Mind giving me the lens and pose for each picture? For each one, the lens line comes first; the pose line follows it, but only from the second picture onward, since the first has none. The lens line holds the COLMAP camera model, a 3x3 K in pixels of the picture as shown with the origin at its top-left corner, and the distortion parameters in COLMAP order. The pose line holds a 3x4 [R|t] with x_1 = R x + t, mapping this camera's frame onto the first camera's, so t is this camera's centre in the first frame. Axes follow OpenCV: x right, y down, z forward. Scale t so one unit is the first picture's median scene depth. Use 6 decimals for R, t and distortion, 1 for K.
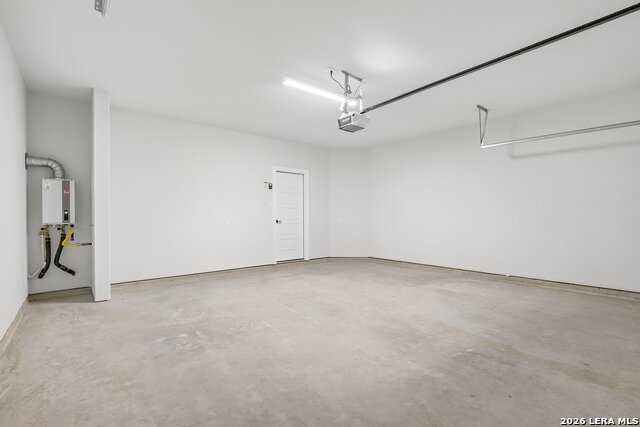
lens RADIAL K [[295.7, 0, 321.0], [0, 295.7, 214.1], [0, 0, 1]] dist [-0.010396, -0.001361]
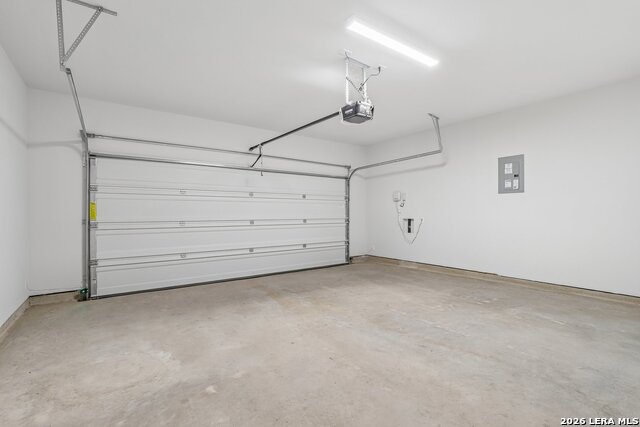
lens RADIAL K [[295.7, 0, 318.9], [0, 295.7, 213.9], [0, 0, 1]] dist [-0.010396, -0.001361]
pose [[-0.997228, 0.011007, 0.073582, 0.180773], [0.010895, 0.999939, -0.001928, -0.000902], [-0.073599, -0.001121, -0.997287, 2.142653]]
